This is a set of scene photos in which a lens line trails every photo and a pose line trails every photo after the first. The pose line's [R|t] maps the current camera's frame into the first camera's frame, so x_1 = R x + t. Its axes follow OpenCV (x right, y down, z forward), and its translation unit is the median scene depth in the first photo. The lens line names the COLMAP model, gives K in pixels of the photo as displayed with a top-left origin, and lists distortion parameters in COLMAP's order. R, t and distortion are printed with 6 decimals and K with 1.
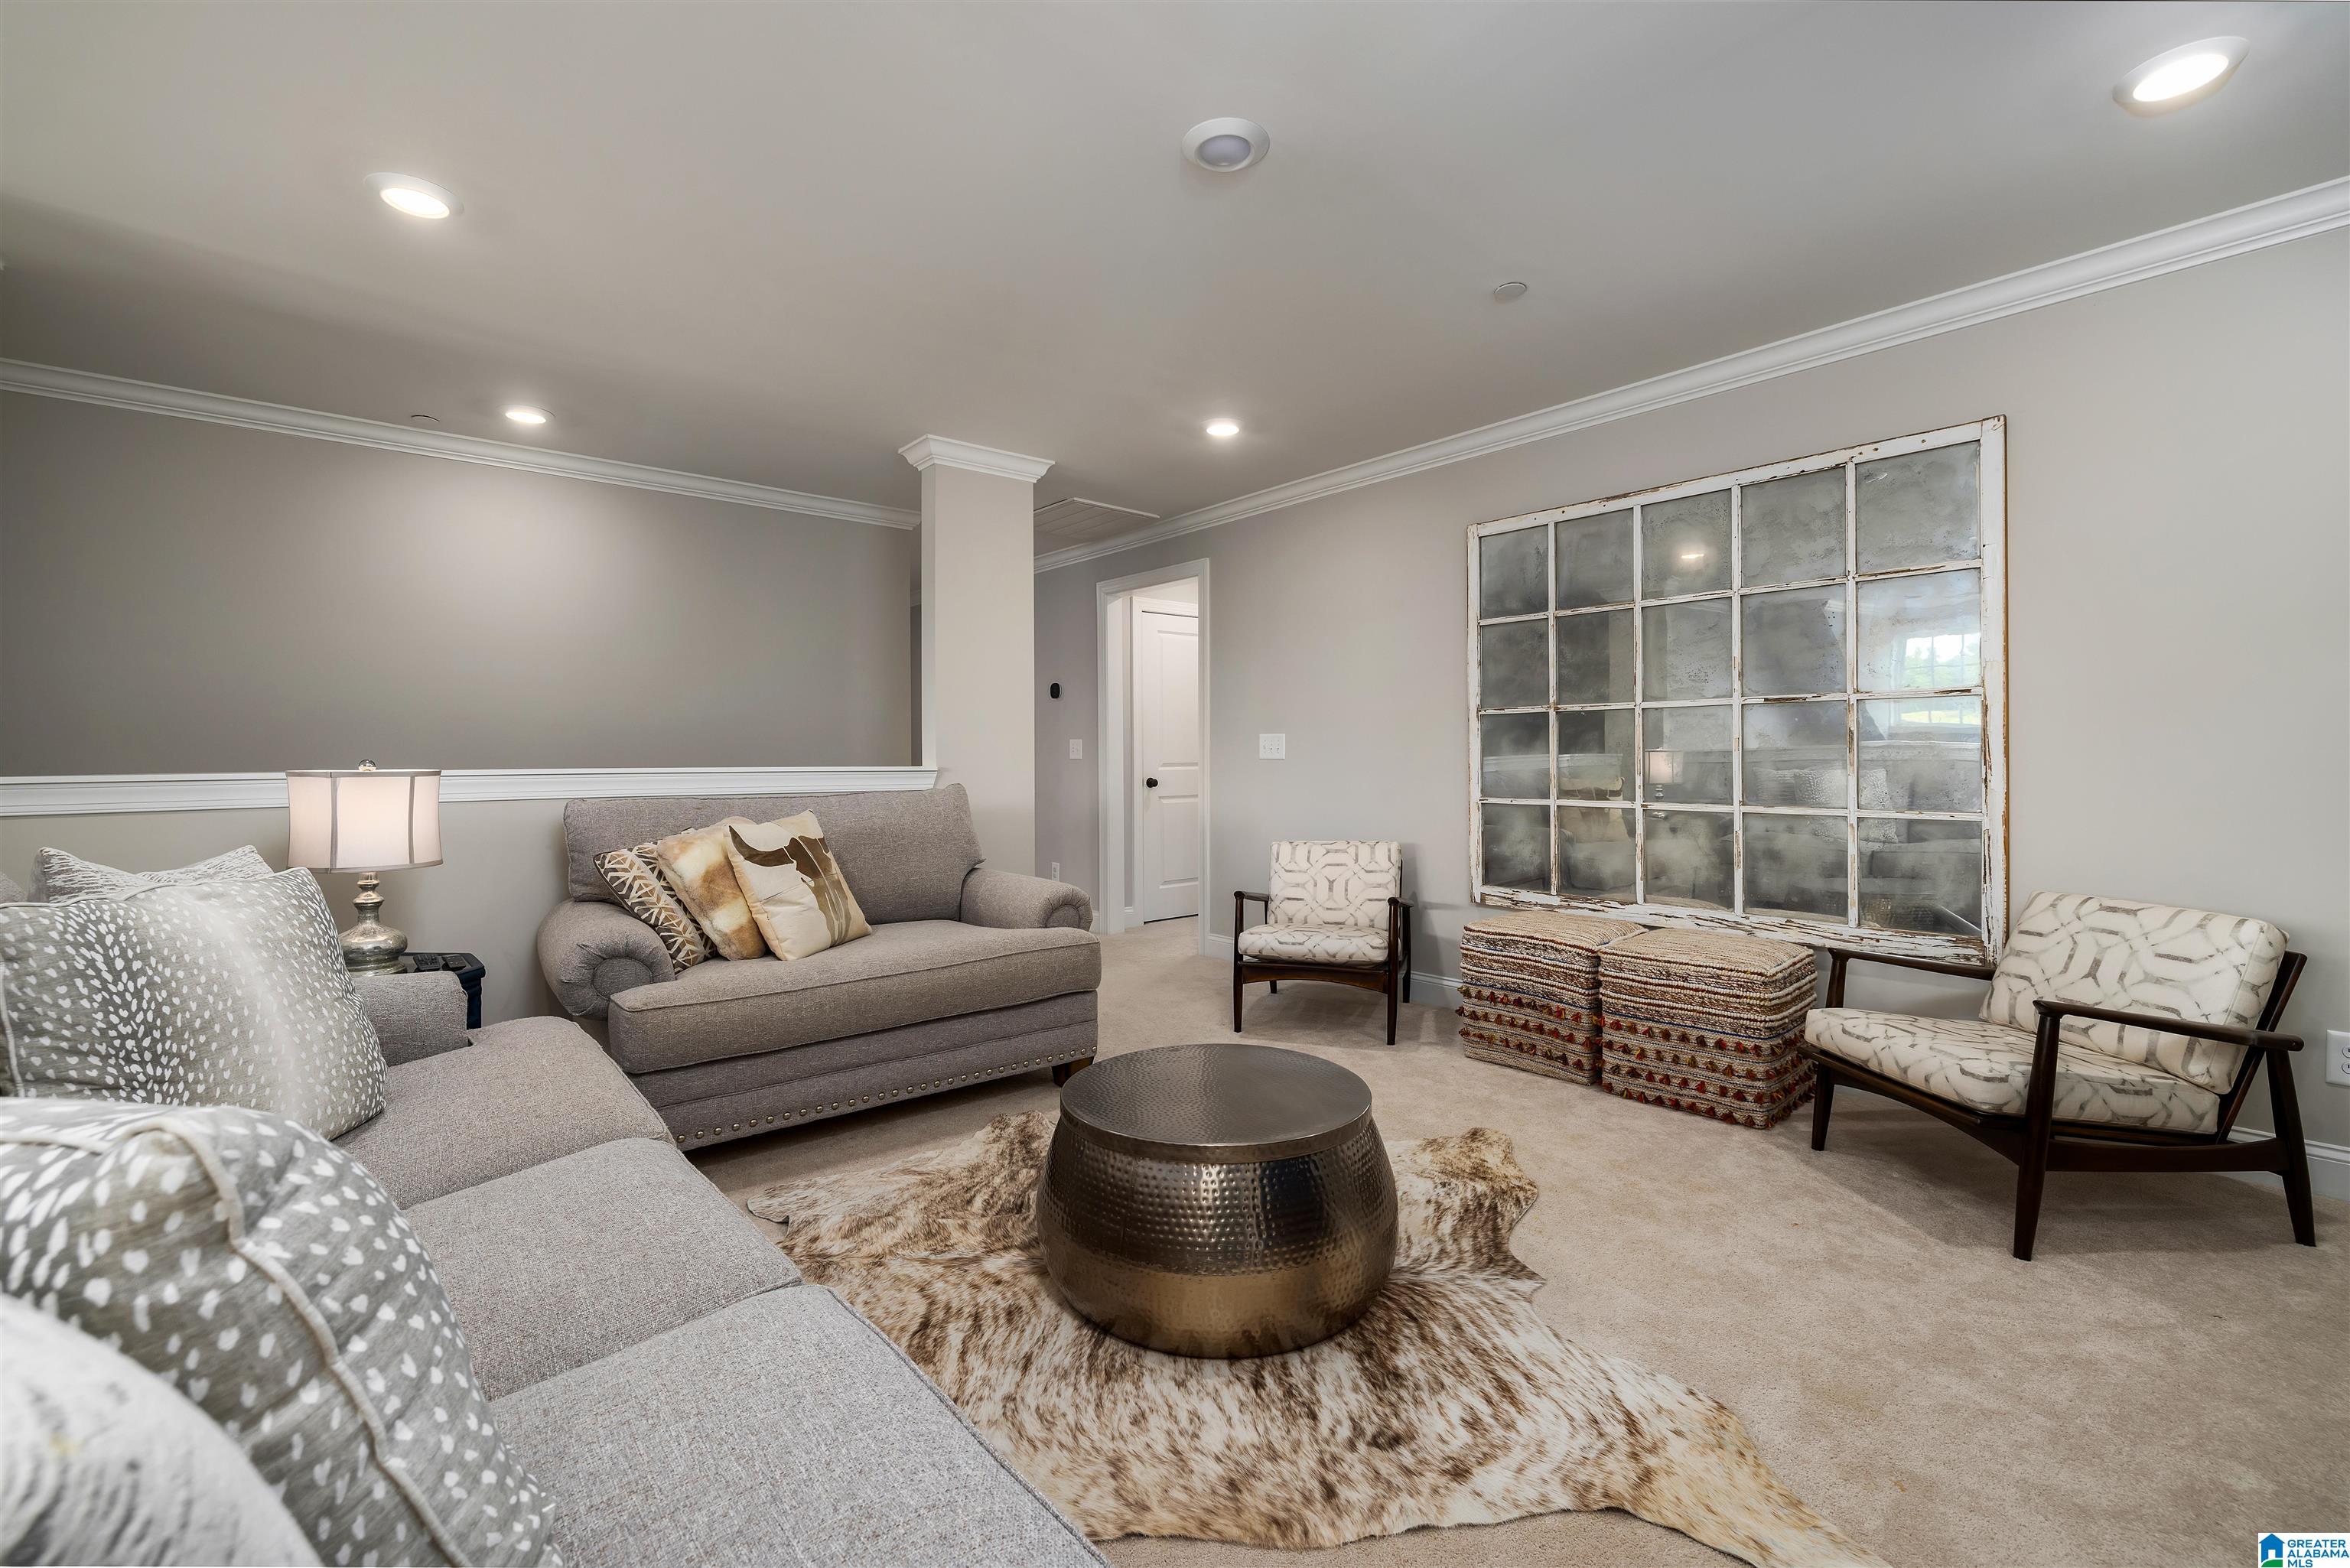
lens RADIAL K [[1004.5, 0, 1178.0], [0, 1004.5, 757.0], [0, 0, 1]] dist [0.001594, 0.000279]
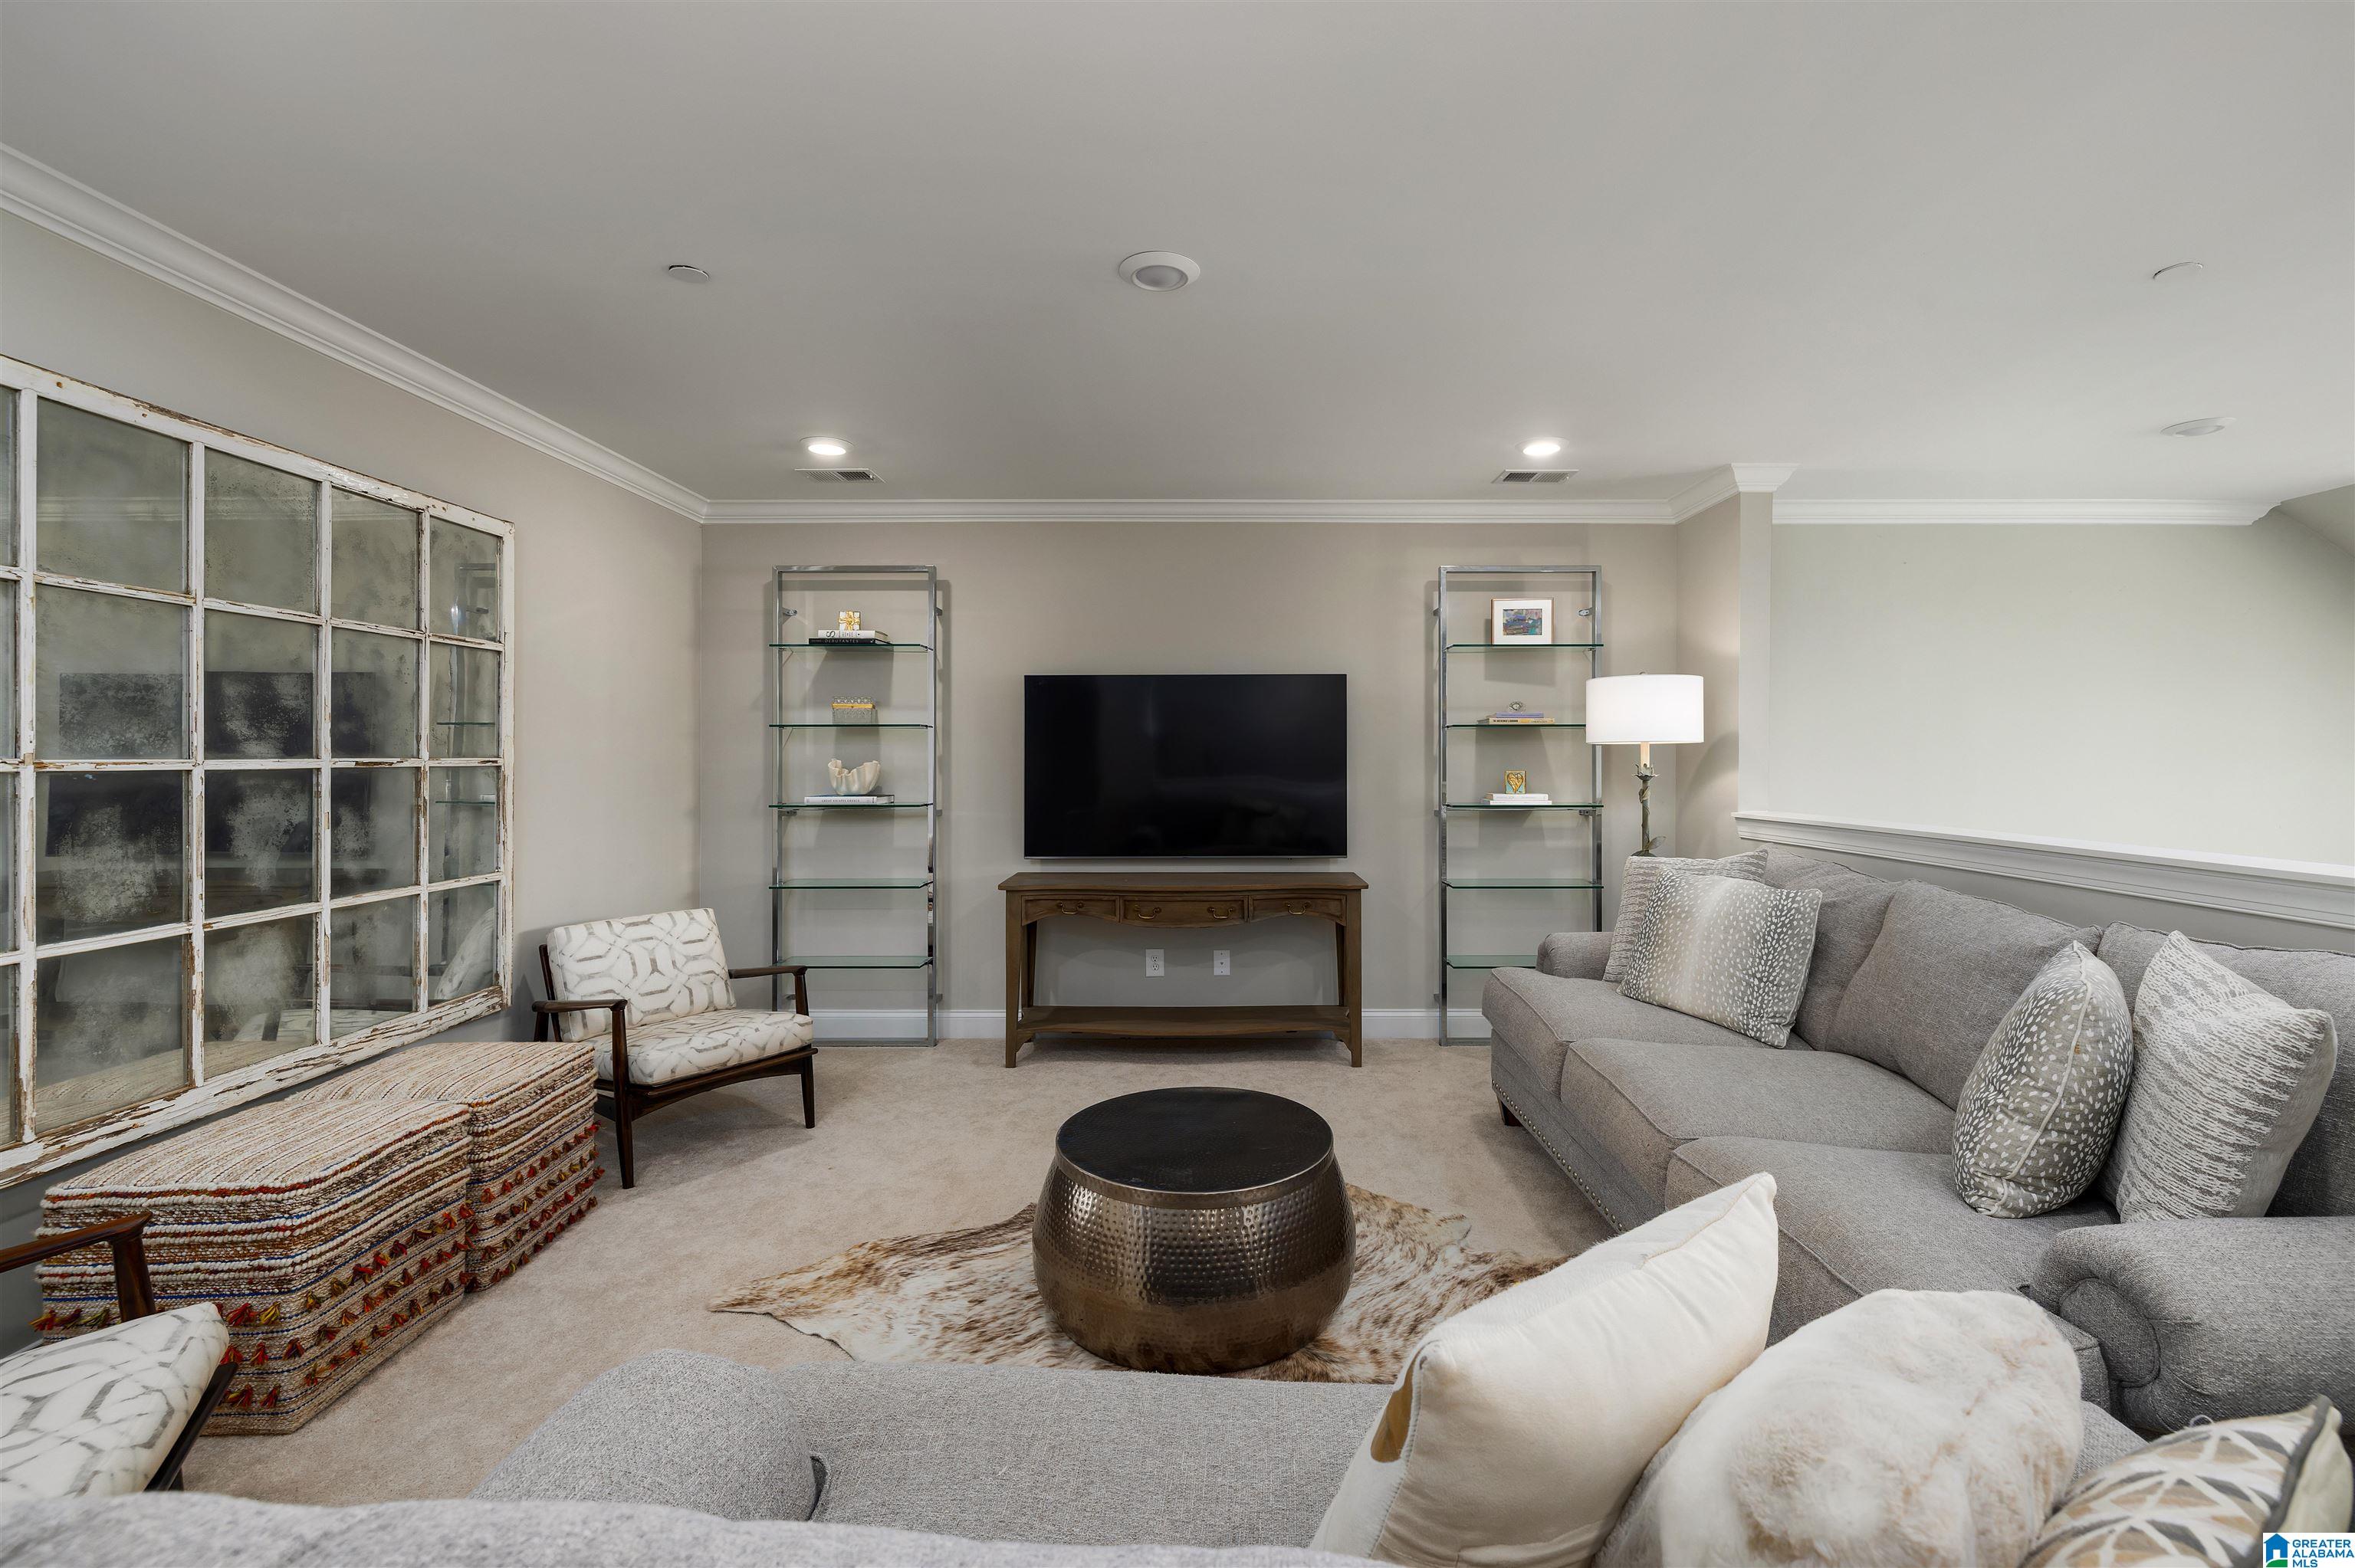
lens RADIAL K [[1006.5, 0, 1180.6], [0, 1006.5, 756.9], [0, 0, 1]] dist [0.001594, 0.000279]
pose [[-0.735111, 0.005432, 0.677925, -0.459134], [0.003985, 0.999985, -0.003692, -0.058160], [-0.677935, -0.000012, -0.735122, 1.175568]]
